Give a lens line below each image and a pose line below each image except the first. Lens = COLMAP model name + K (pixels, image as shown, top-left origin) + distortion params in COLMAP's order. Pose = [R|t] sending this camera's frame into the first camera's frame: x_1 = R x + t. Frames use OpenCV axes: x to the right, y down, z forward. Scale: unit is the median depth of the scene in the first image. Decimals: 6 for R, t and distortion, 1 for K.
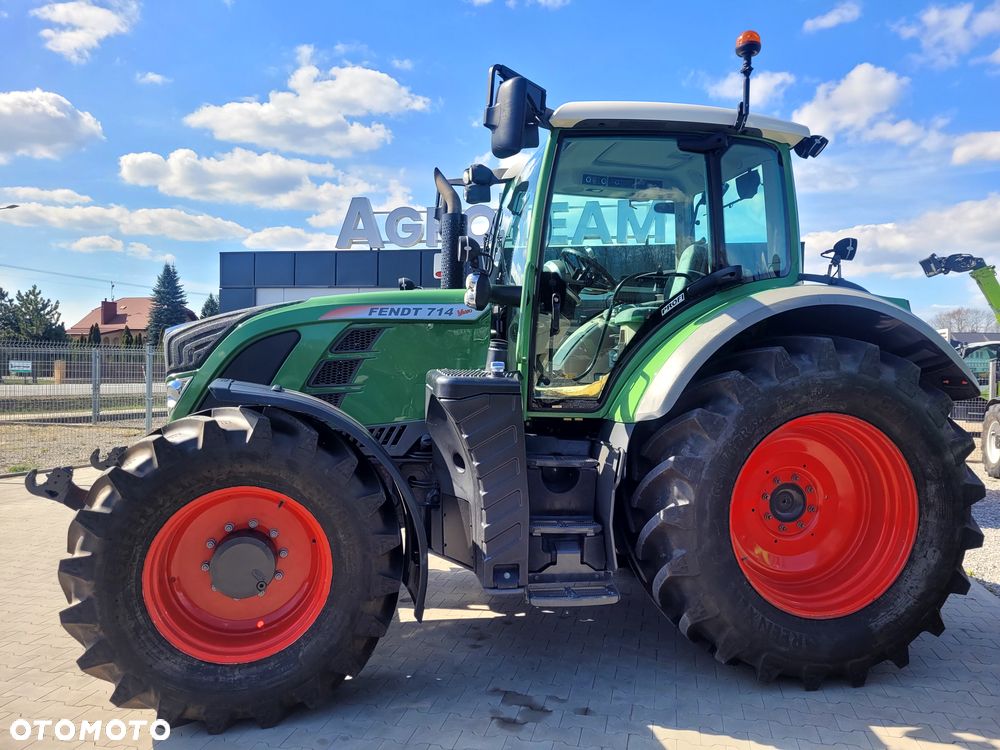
lens RADIAL K [[815.2, 0, 501.4], [0, 815.2, 381.4], [0, 0, 1]] dist [0.048399, -0.014635]
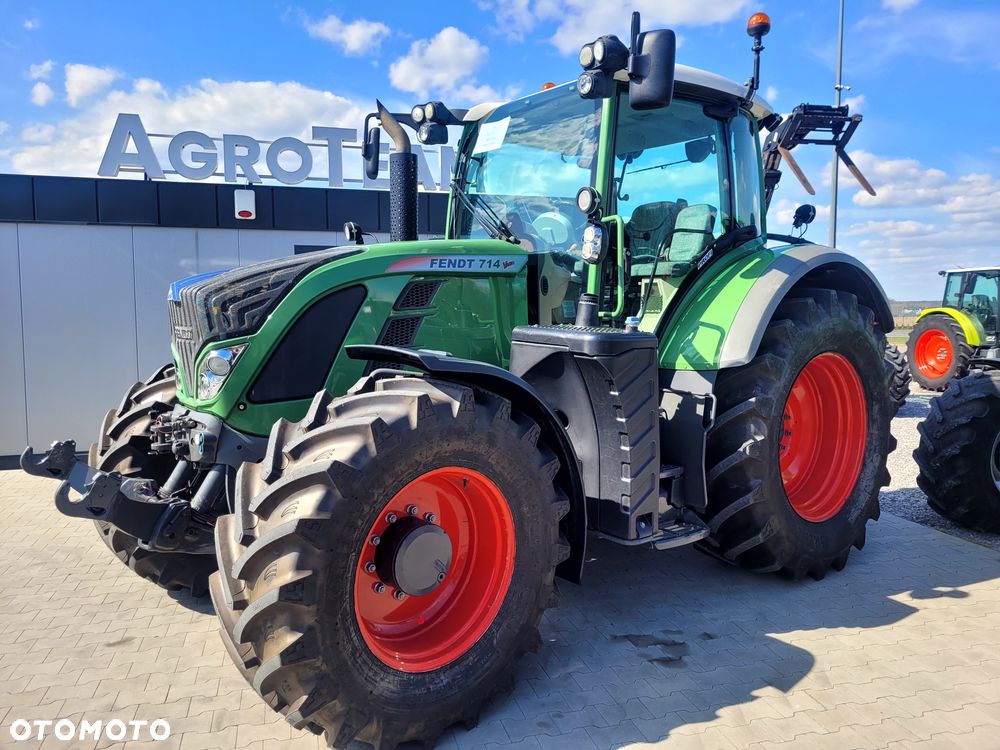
lens RADIAL K [[809.6, 0, 500.0], [0, 809.6, 375.0], [0, 0, 1]] dist [0.045376, -0.007836]
pose [[0.863664, -0.059473, 0.500547, -0.606613], [0.028118, 0.997153, 0.069960, -0.025094], [-0.503283, -0.046348, 0.862878, 0.204073]]
